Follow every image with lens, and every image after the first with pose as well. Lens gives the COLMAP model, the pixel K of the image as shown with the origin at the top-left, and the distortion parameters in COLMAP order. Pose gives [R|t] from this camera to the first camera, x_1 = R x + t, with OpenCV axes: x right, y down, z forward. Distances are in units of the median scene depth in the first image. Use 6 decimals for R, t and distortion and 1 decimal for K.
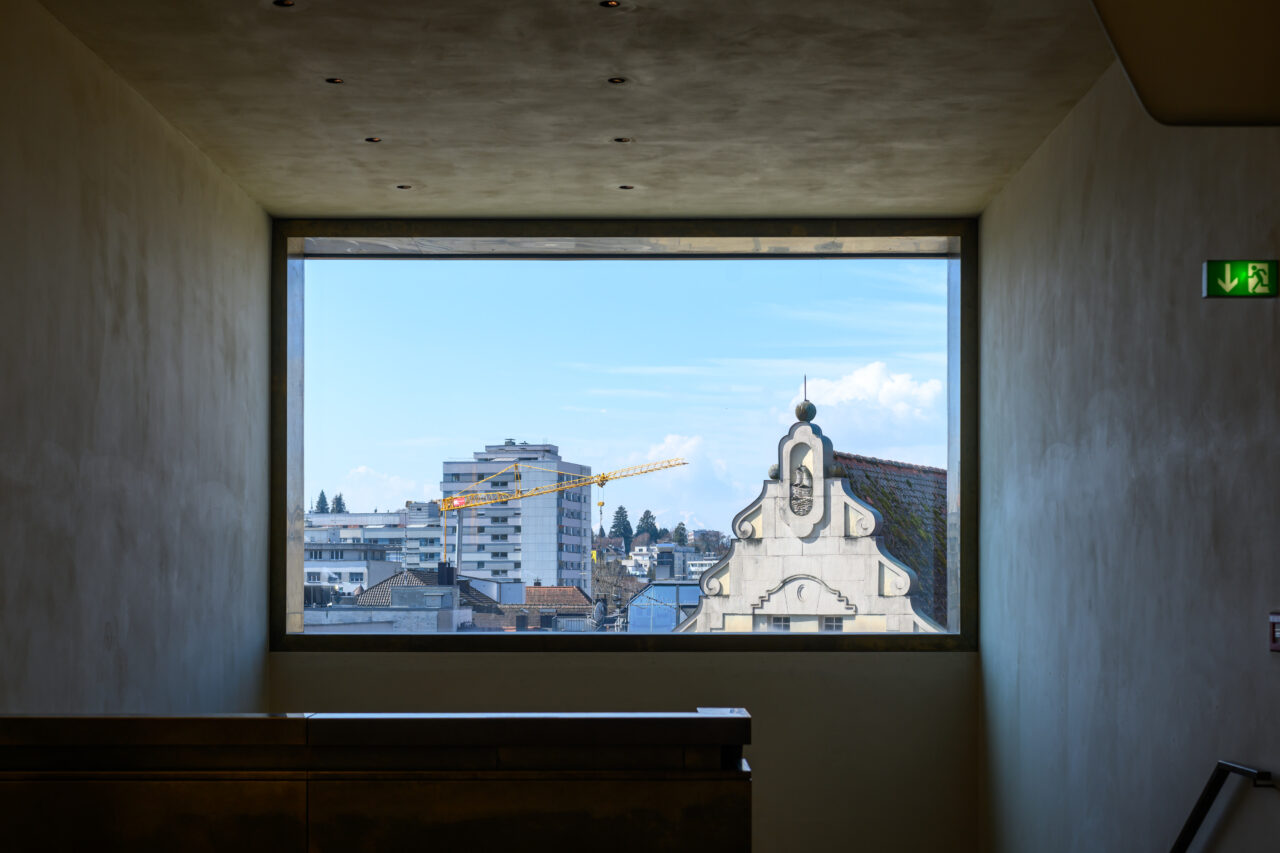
lens RADIAL K [[1788.3, 0, 633.6], [0, 1788.3, 346.6], [0, 0, 1]] dist [0.003563, -0.011262]
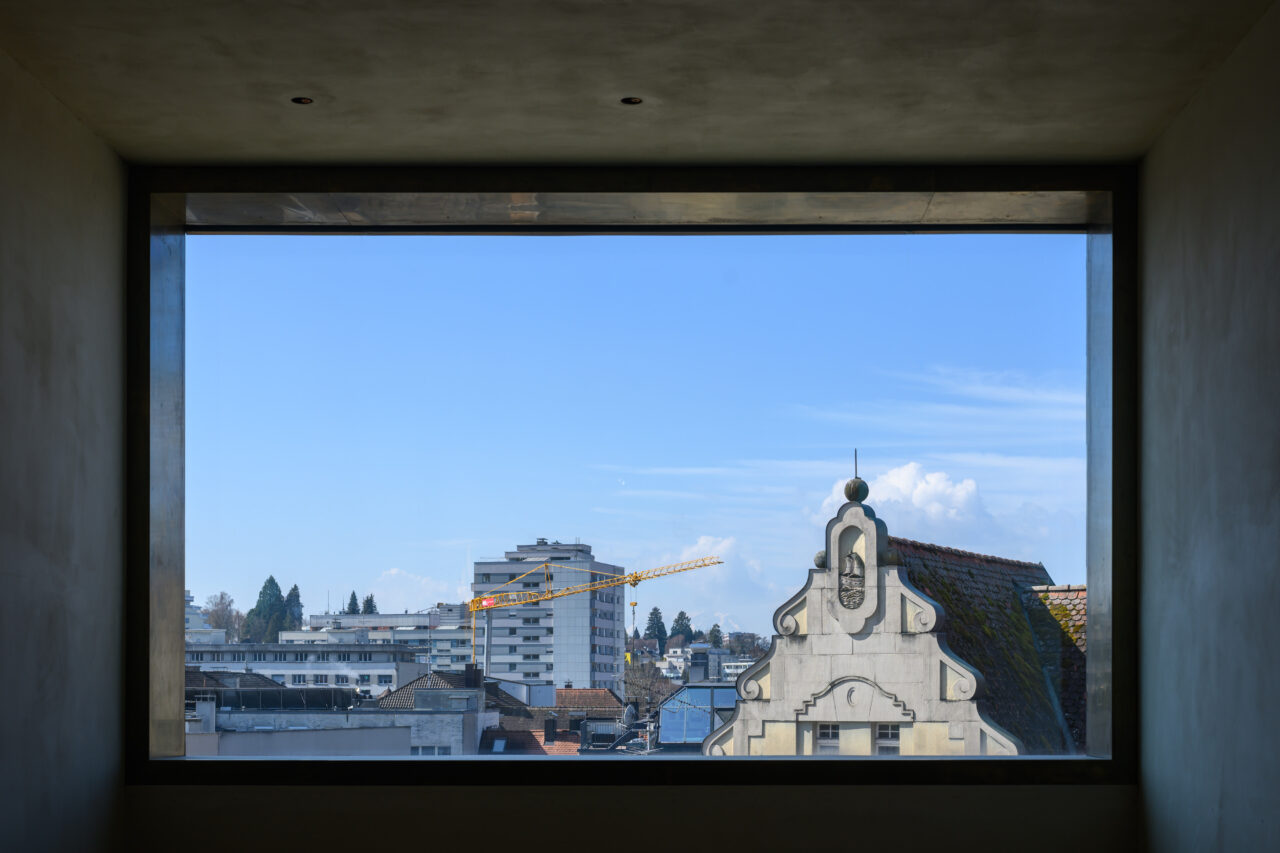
lens RADIAL K [[1782.1, 0, 640.0], [0, 1782.1, 426.5], [0, 0, 1]] dist [-0.015552, -0.008414]
pose [[0.999874, -0.002821, -0.015637, 0.003030], [0.002622, 0.999916, -0.012730, 0.013839], [0.015671, 0.012687, 0.999797, 0.107226]]
